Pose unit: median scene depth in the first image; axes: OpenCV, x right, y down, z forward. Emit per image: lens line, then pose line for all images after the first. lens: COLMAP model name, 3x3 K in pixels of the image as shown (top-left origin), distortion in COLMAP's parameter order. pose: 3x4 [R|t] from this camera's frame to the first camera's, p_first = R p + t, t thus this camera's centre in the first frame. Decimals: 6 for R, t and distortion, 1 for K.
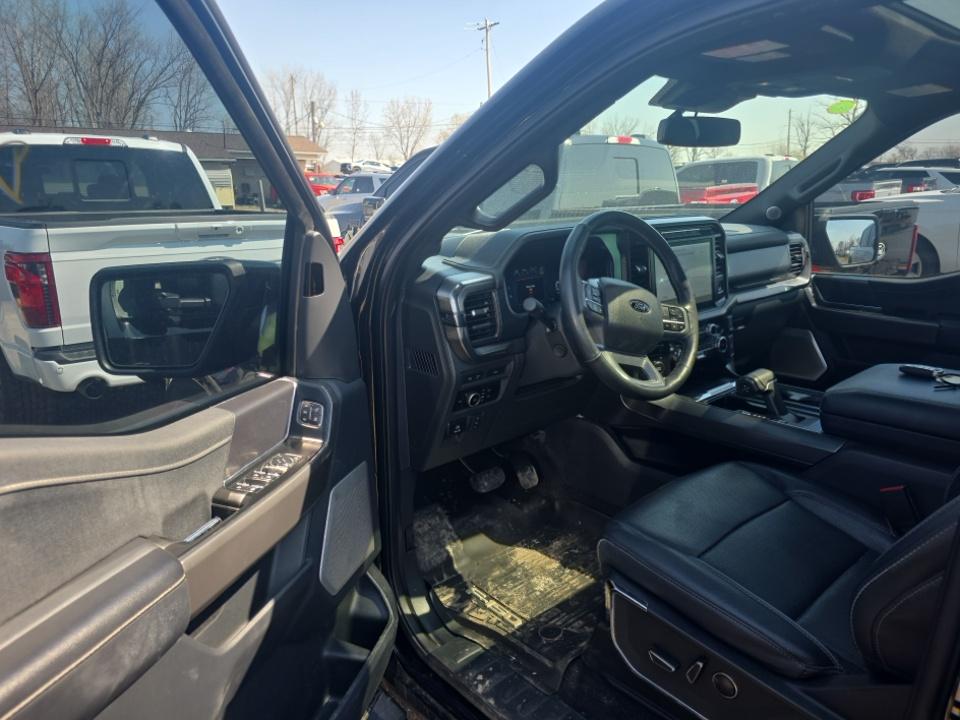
lens RADIAL K [[649.1, 0, 483.1], [0, 649.1, 362.6], [0, 0, 1]] dist [0.012488, -0.006134]
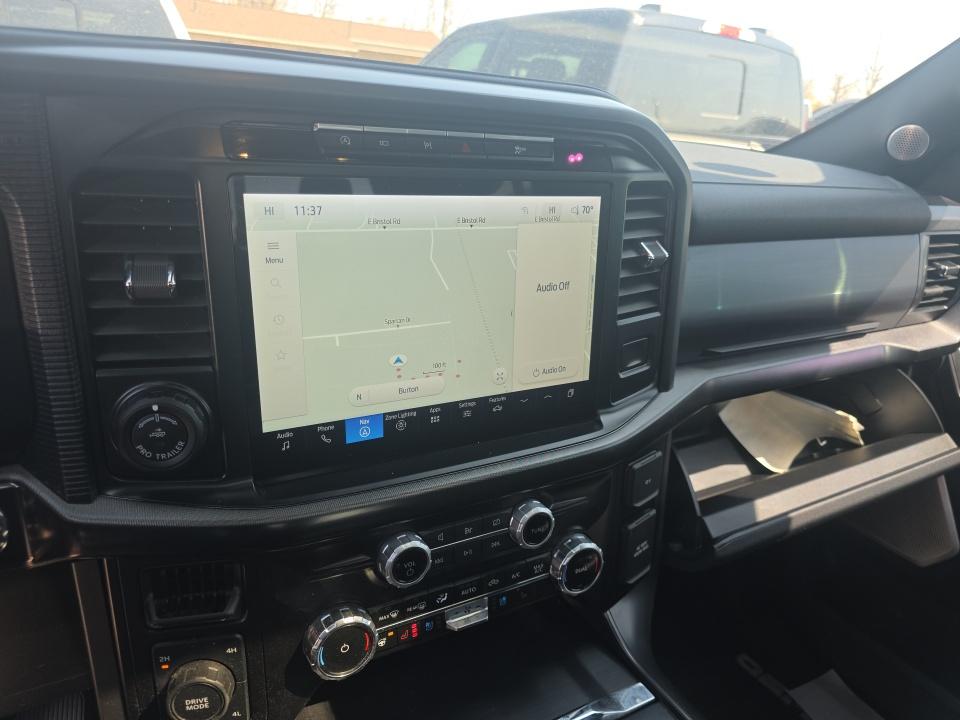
lens RADIAL K [[649.1, 0, 488.8], [0, 649.1, 376.1], [0, 0, 1]] dist [0.012488, -0.006134]
pose [[0.976820, 0.167020, -0.133893, 0.275494], [-0.147676, 0.978594, 0.143335, -0.113459], [0.154966, -0.120240, 0.980575, 0.562966]]
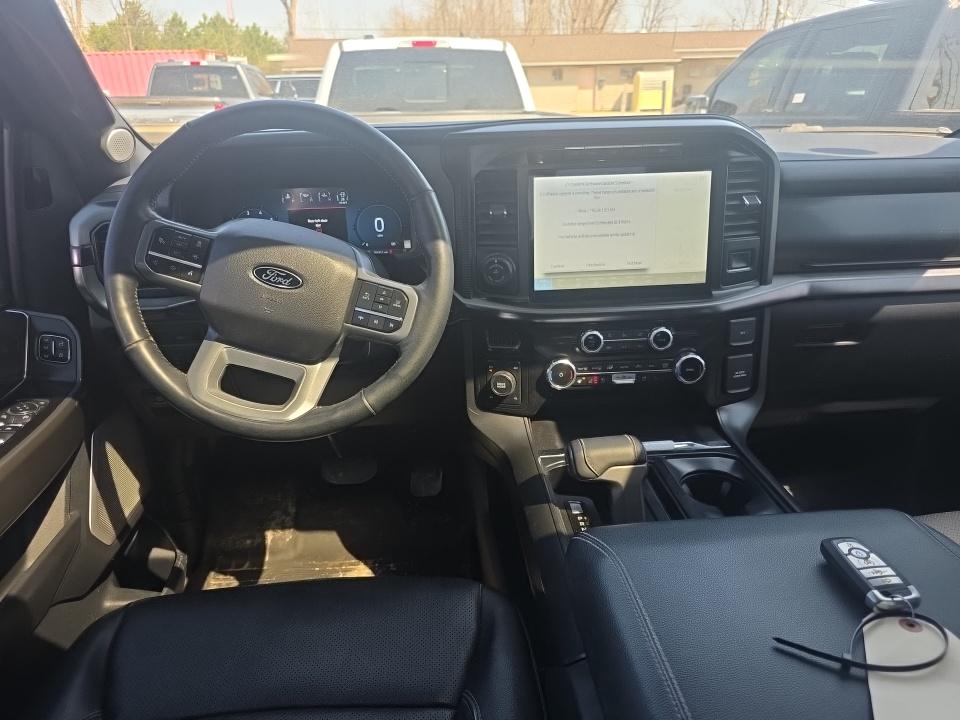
lens RADIAL K [[649.1, 0, 484.0], [0, 649.1, 353.7], [0, 0, 1]] dist [0.012488, -0.006134]
pose [[0.800388, 0.216761, -0.558922, 0.412685], [-0.146932, 0.974835, 0.167651, -0.081722], [0.581197, -0.052063, 0.812095, 0.363486]]
